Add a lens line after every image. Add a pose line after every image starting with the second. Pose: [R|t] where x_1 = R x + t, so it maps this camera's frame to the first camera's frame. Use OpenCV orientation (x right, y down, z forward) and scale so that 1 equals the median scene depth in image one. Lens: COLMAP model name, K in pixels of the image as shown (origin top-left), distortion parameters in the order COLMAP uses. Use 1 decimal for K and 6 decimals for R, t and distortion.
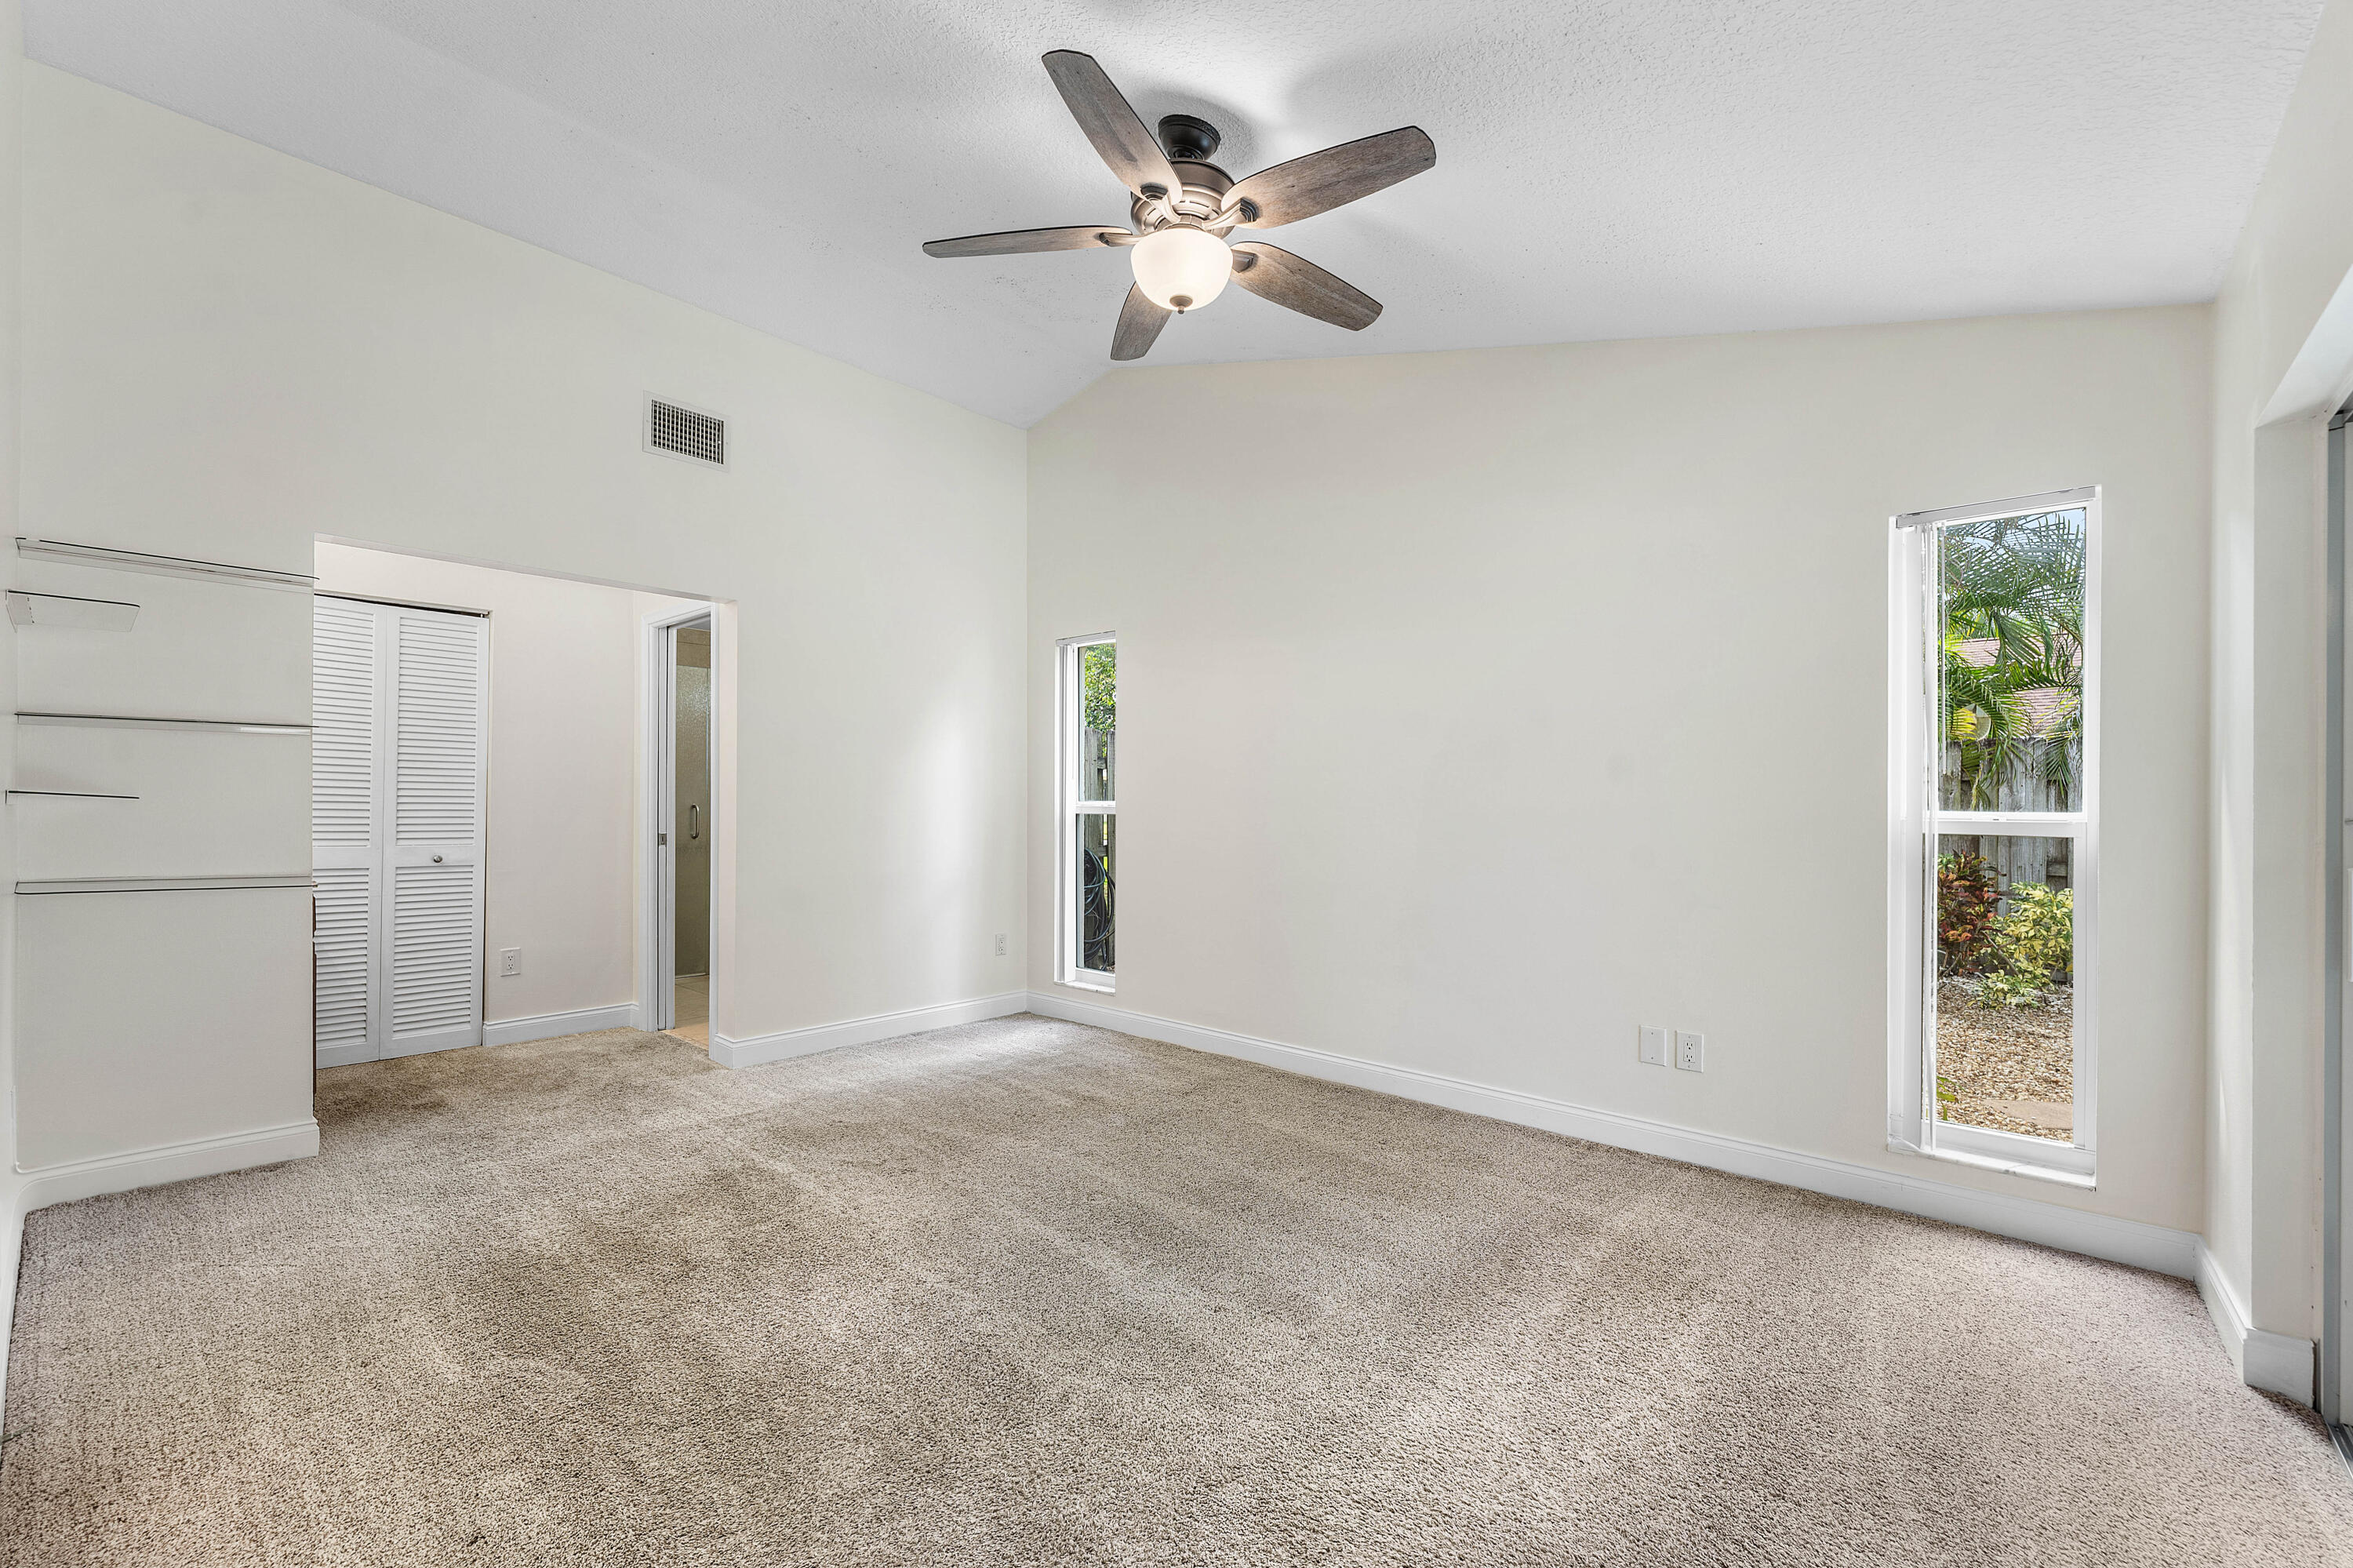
lens RADIAL K [[965.4, 0, 1175.5], [0, 965.4, 805.4], [0, 0, 1]] dist [-0.000216, -0.000180]
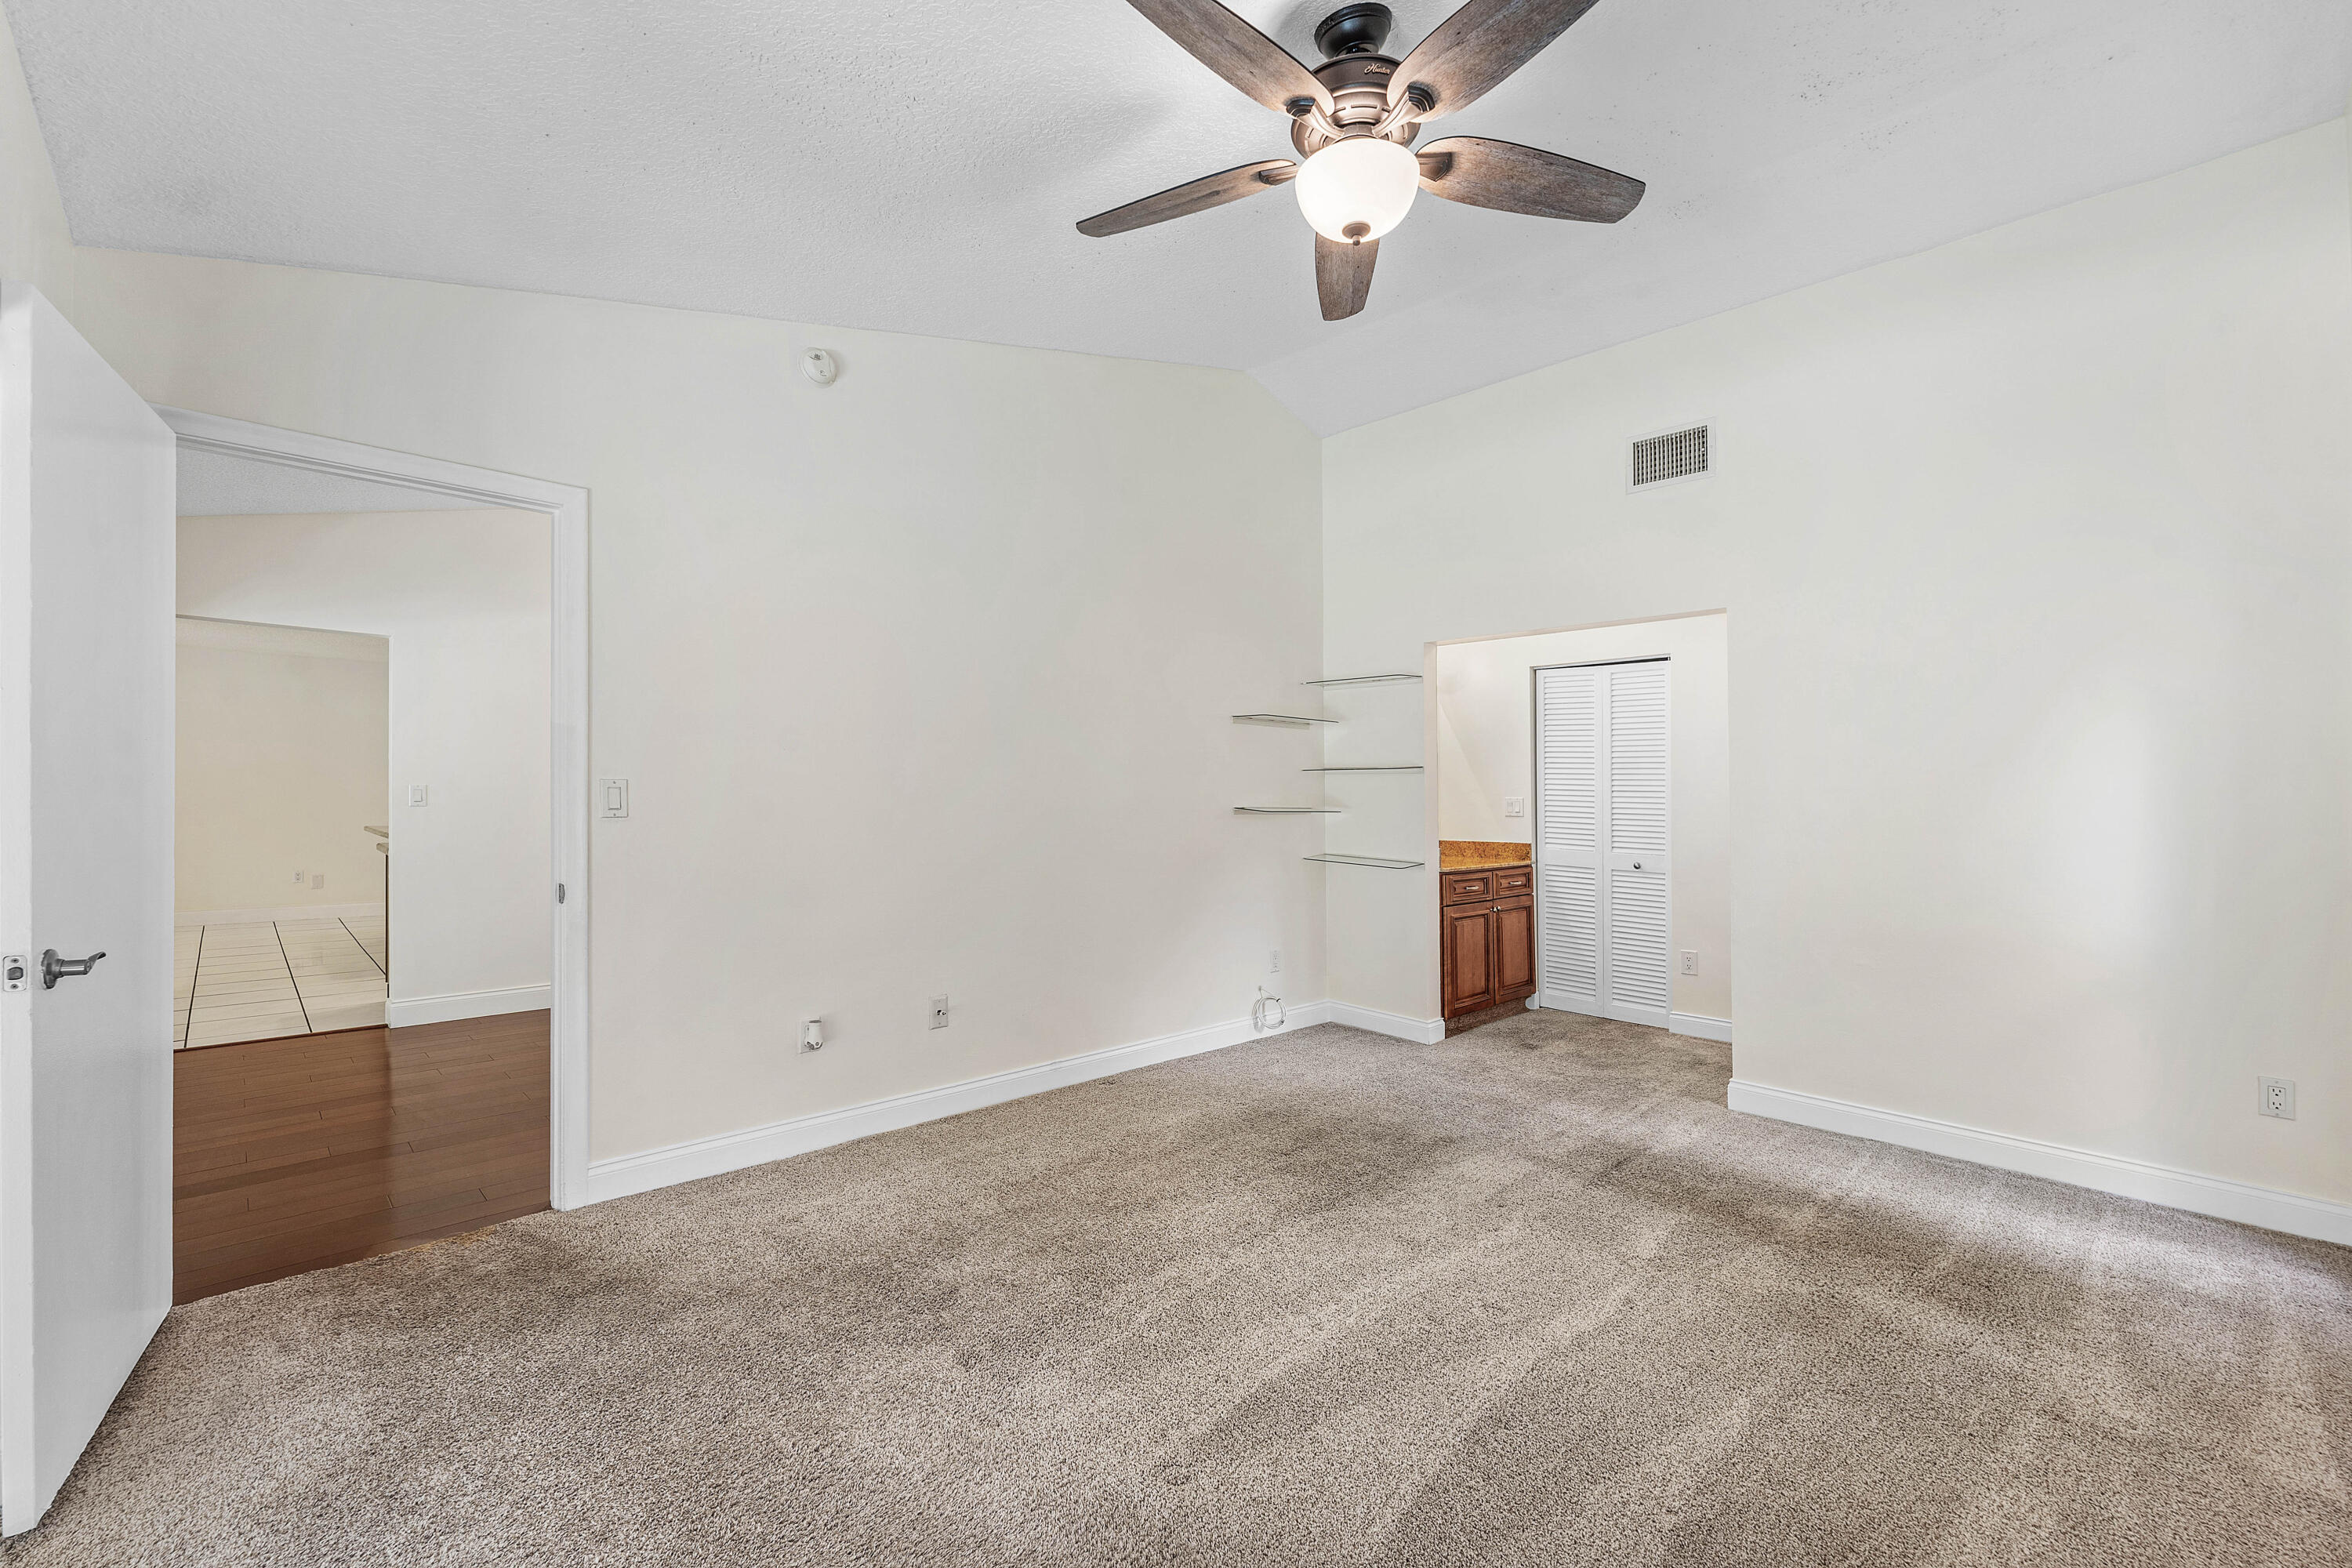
lens RADIAL K [[965.0, 0, 1175.0], [0, 965.0, 805.4], [0, 0, 1]] dist [-0.000216, -0.000180]
pose [[-0.090876, -0.002589, -0.995859, 0.542336], [-0.019028, 0.999819, -0.000863, -0.008614], [0.995680, 0.018871, -0.090909, 0.576833]]
